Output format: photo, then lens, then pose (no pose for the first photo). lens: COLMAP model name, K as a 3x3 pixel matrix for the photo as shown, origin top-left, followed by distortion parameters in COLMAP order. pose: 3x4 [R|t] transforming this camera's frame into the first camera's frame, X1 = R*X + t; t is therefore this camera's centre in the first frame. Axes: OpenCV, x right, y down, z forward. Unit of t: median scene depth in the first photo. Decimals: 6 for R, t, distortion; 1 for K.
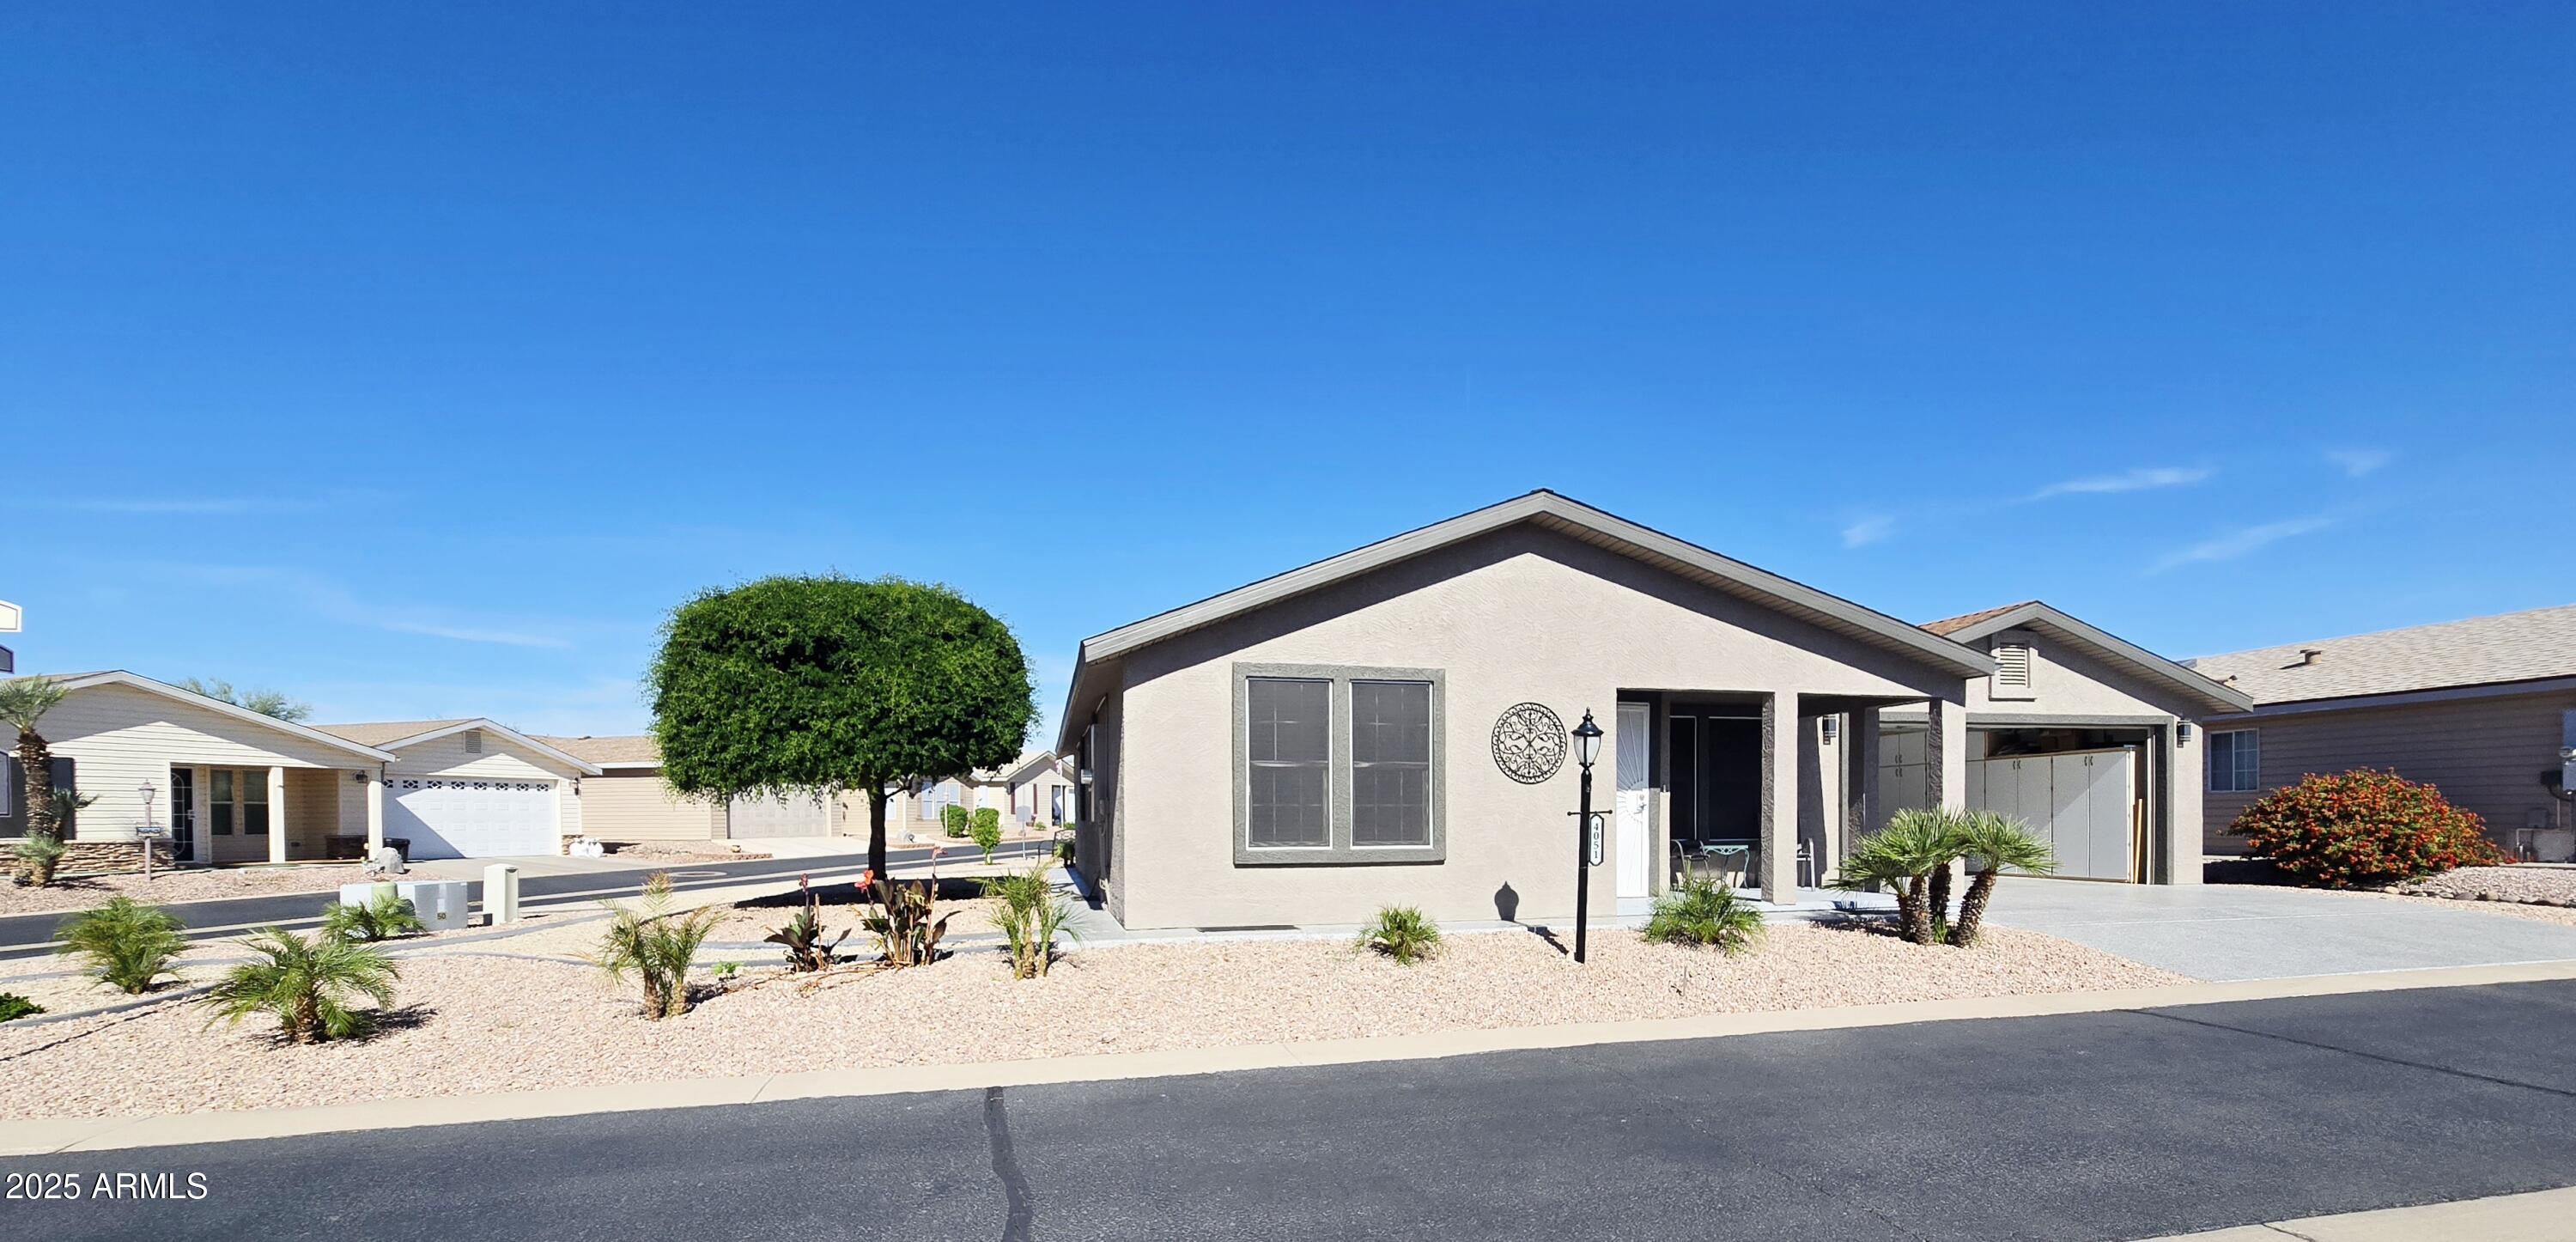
lens RADIAL K [[1108.4, 0, 1291.1], [0, 1108.4, 832.0], [0, 0, 1]] dist [0.001926, 0.000247]
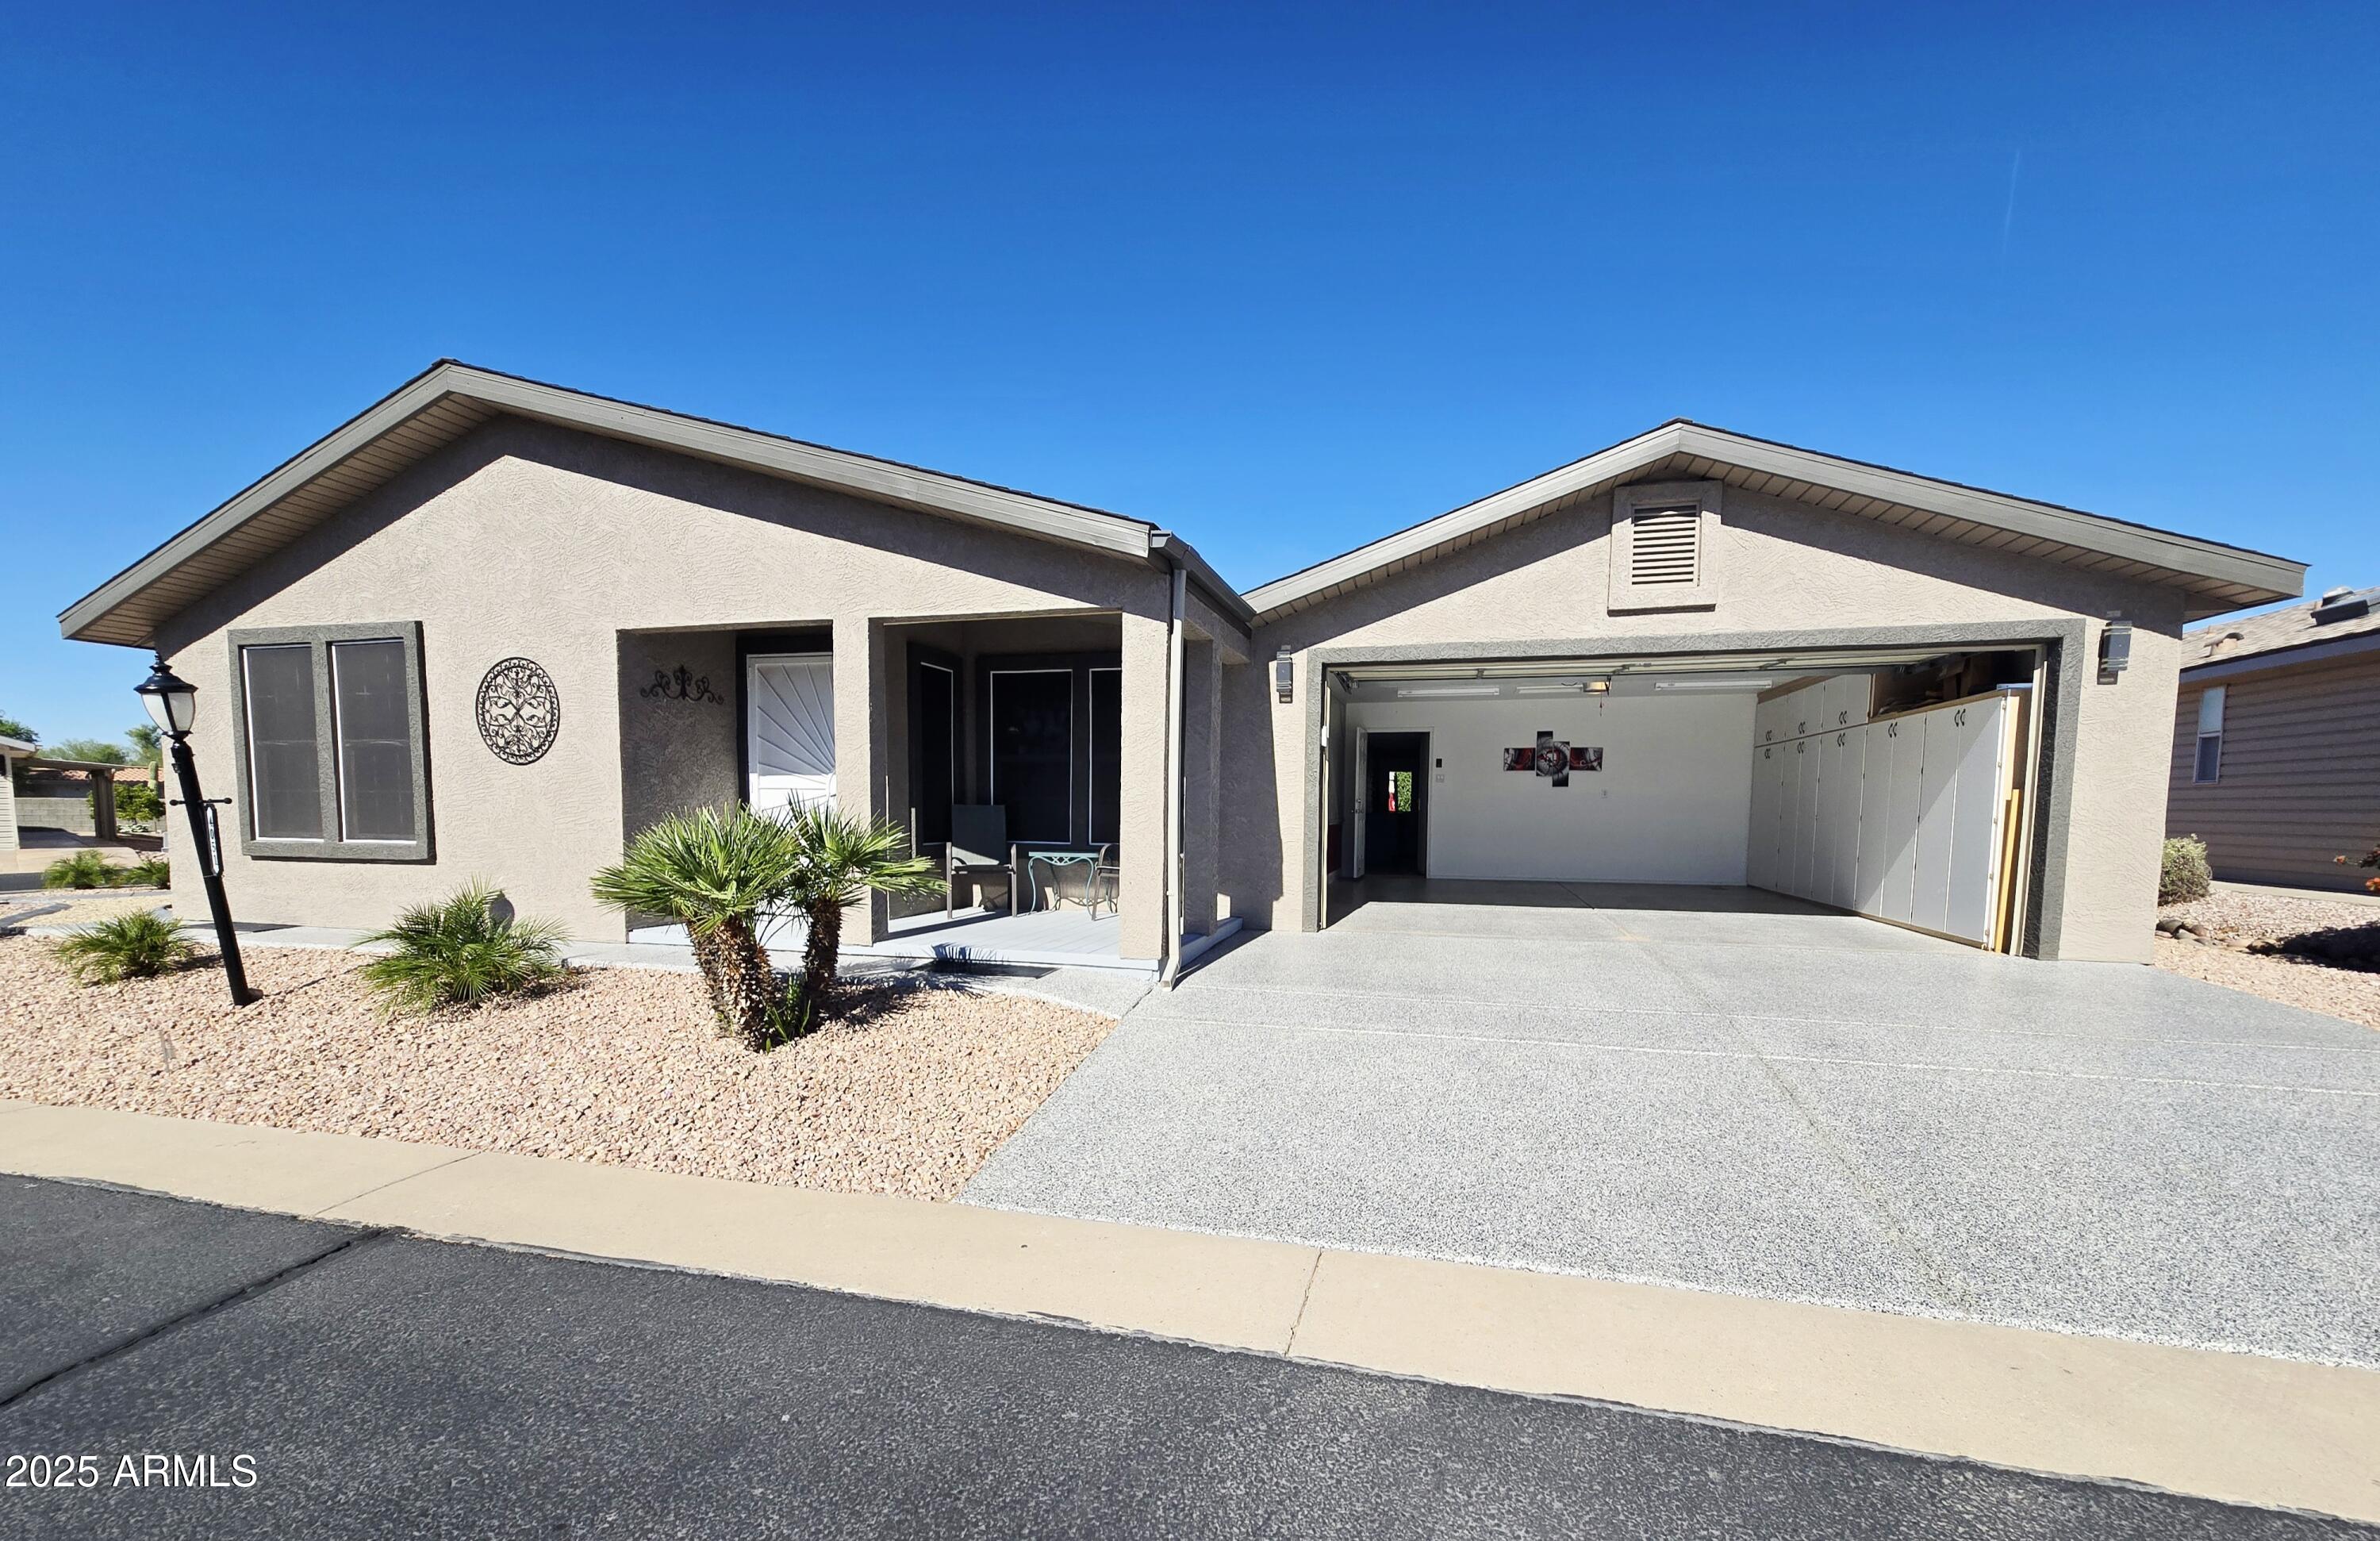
lens RADIAL K [[981.9, 0, 1185.8], [0, 981.9, 888.7], [0, 0, 1]] dist [-0.000262, 0.000371]
pose [[0.880581, 0.051227, -0.471119, 0.673805], [-0.017522, 0.996980, 0.075655, -0.012113], [0.473572, -0.058366, 0.878819, 0.437530]]
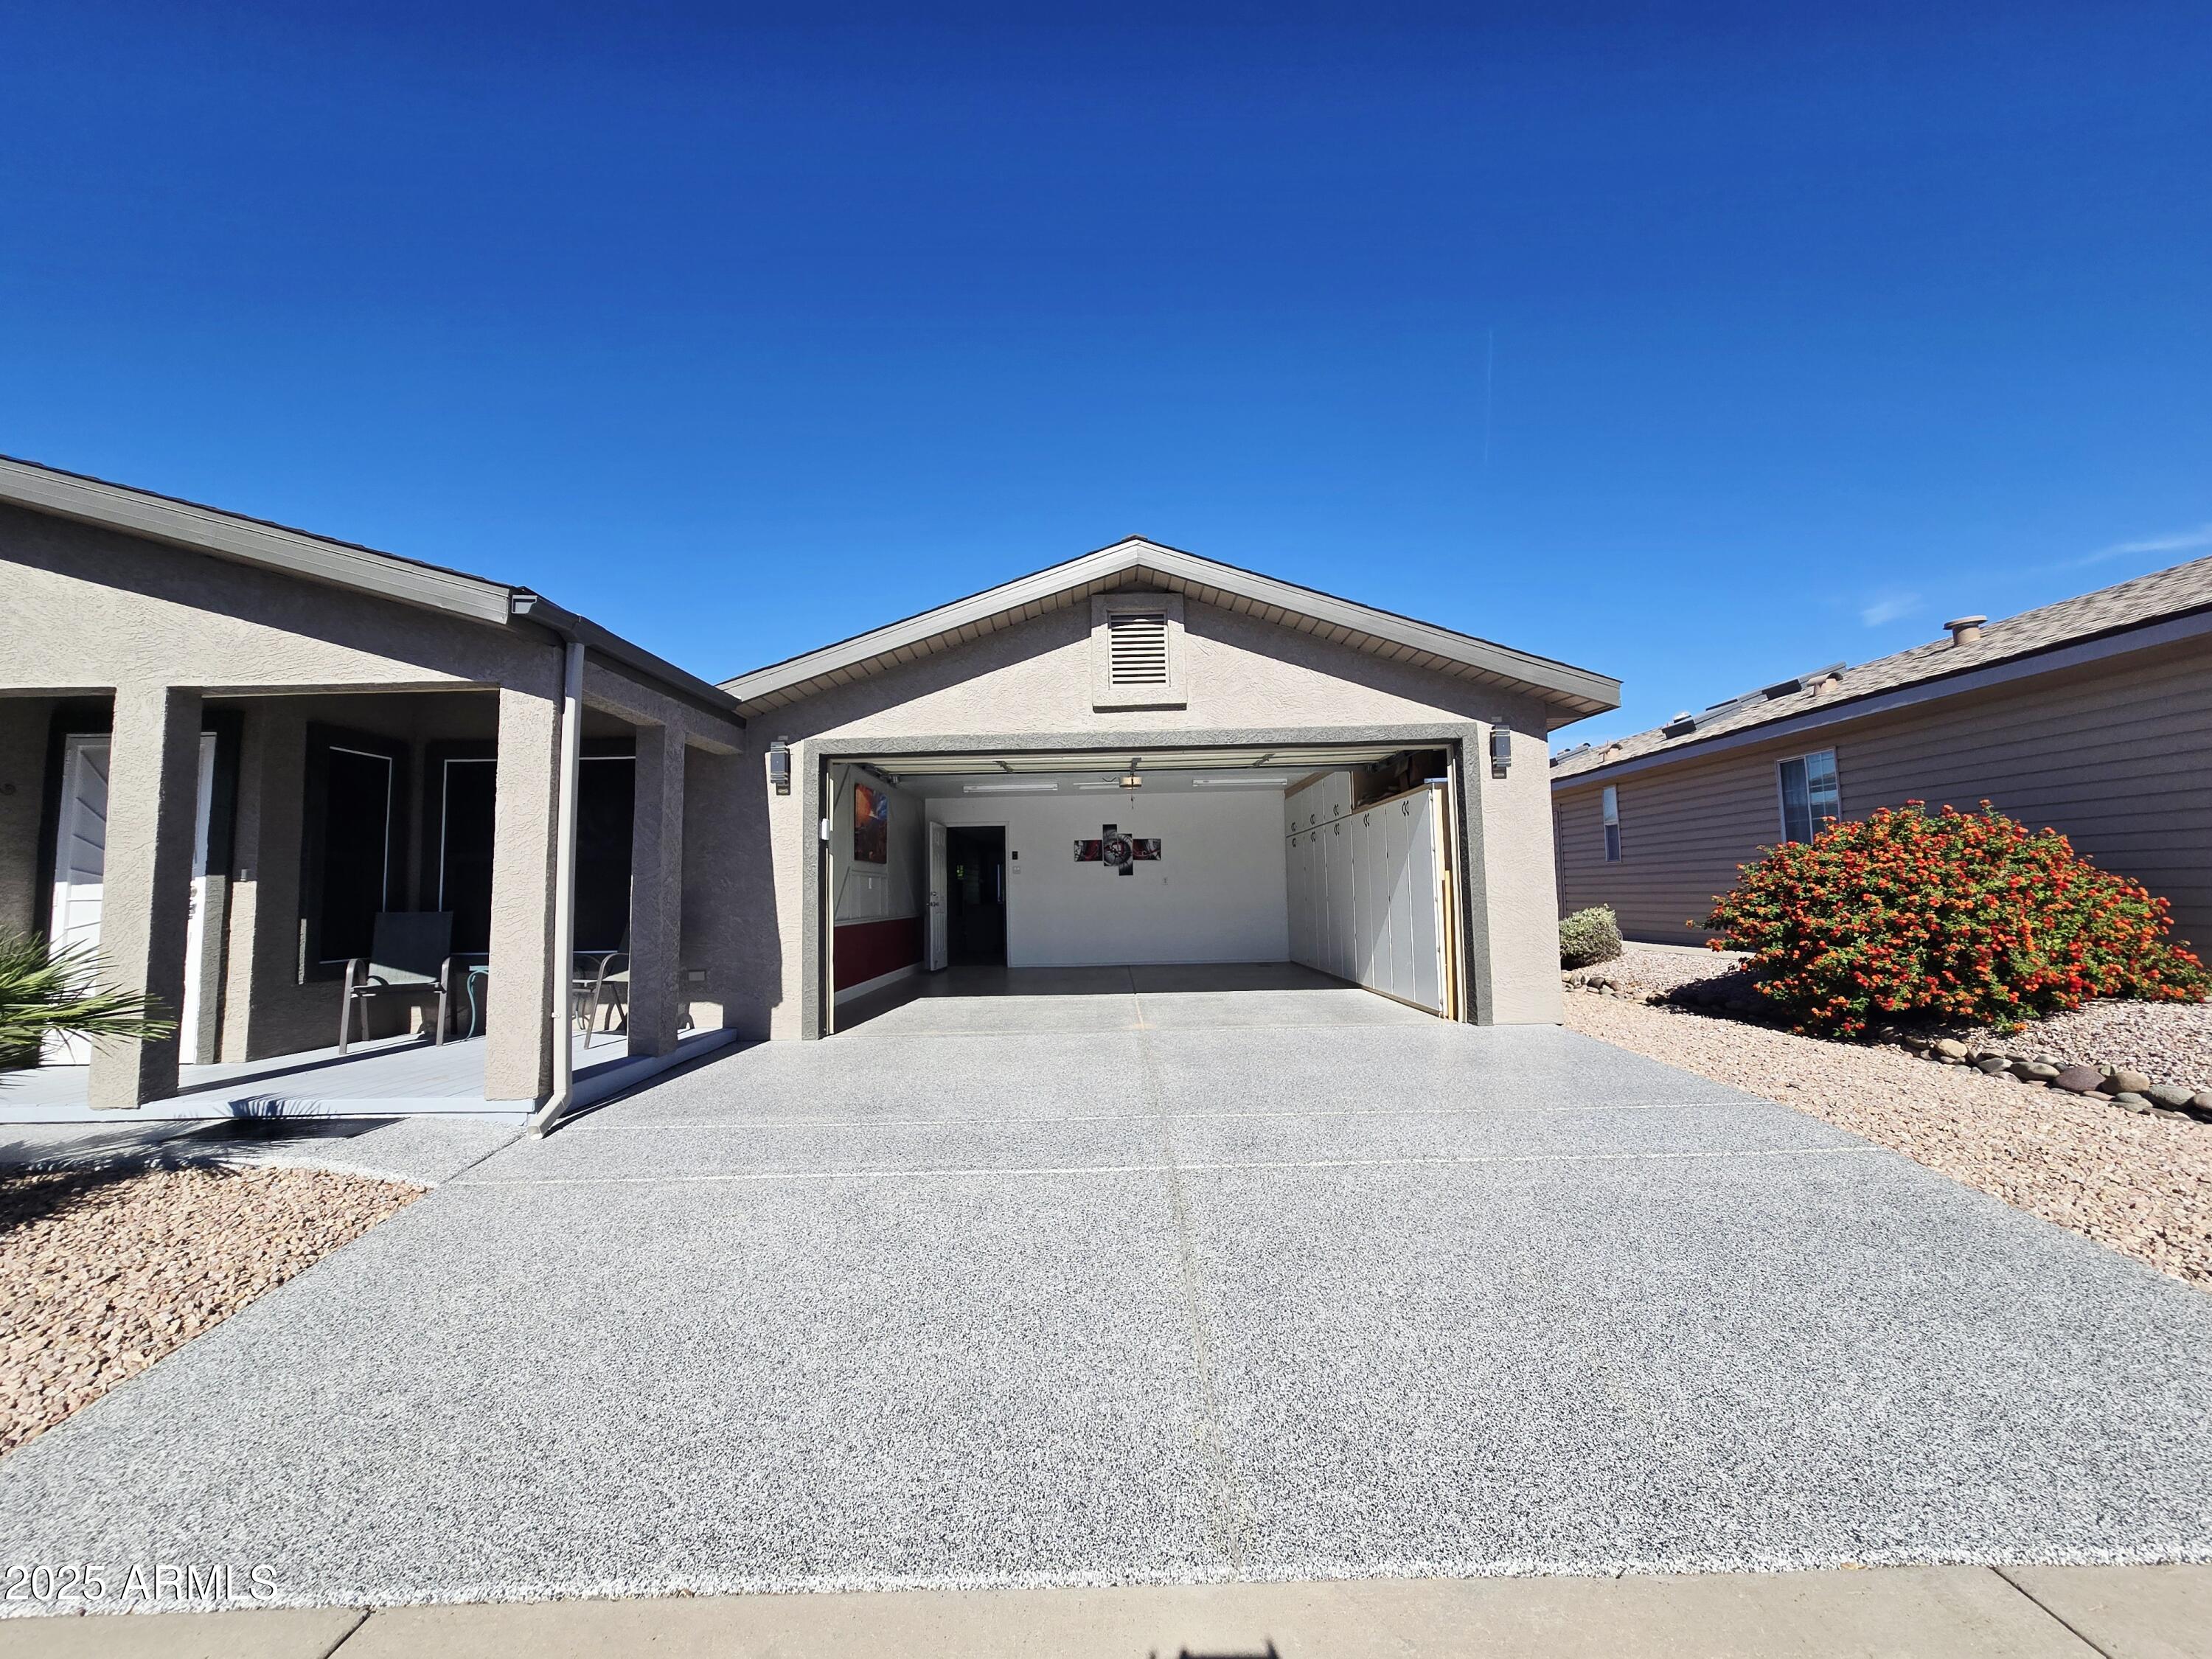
lens RADIAL K [[910.7, 0, 1103.9], [0, 910.7, 823.7], [0, 0, 1]] dist [-0.000447, 0.001501]
pose [[0.972579, -0.032480, -0.230295, 0.734841], [0.012268, 0.995986, -0.088661, -0.014925], [0.232251, 0.083405, 0.969073, 0.525391]]
